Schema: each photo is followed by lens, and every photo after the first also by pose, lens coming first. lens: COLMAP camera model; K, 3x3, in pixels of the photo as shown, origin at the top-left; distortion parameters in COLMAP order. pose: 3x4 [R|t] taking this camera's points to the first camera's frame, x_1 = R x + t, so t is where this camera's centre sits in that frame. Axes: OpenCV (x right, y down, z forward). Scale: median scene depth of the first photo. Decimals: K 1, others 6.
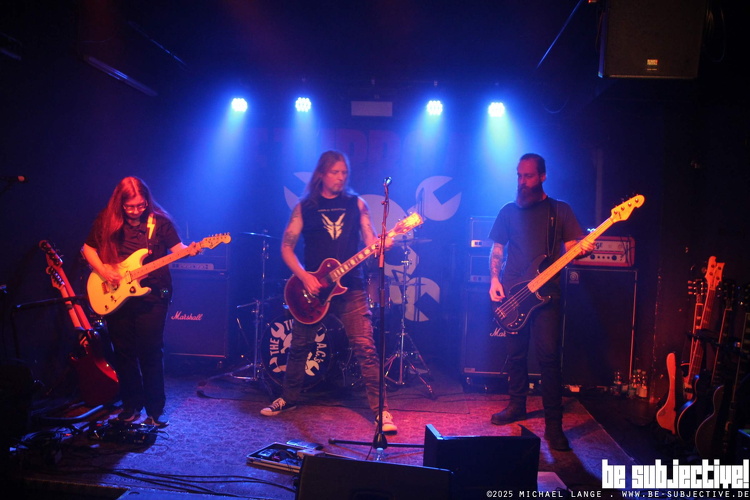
lens RADIAL K [[643.2, 0, 375.0], [0, 643.2, 250.0], [0, 0, 1]] dist [-0.139373, 0.016914]
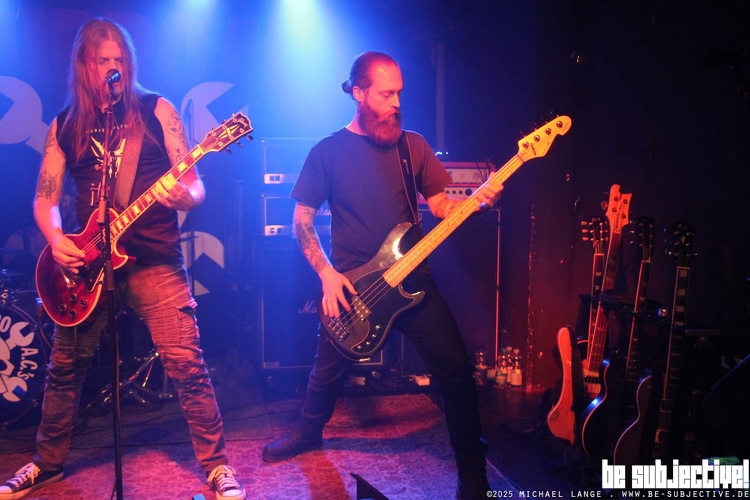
lens RADIAL K [[811.0, 0, 375.0], [0, 811.0, 250.0], [0, 0, 1]] dist [-0.081083, -0.017043]
pose [[0.963000, -0.053723, 0.264094, 0.035386], [0.034715, 0.996494, 0.076124, 0.004197], [-0.267257, -0.064140, 0.961488, 0.158337]]
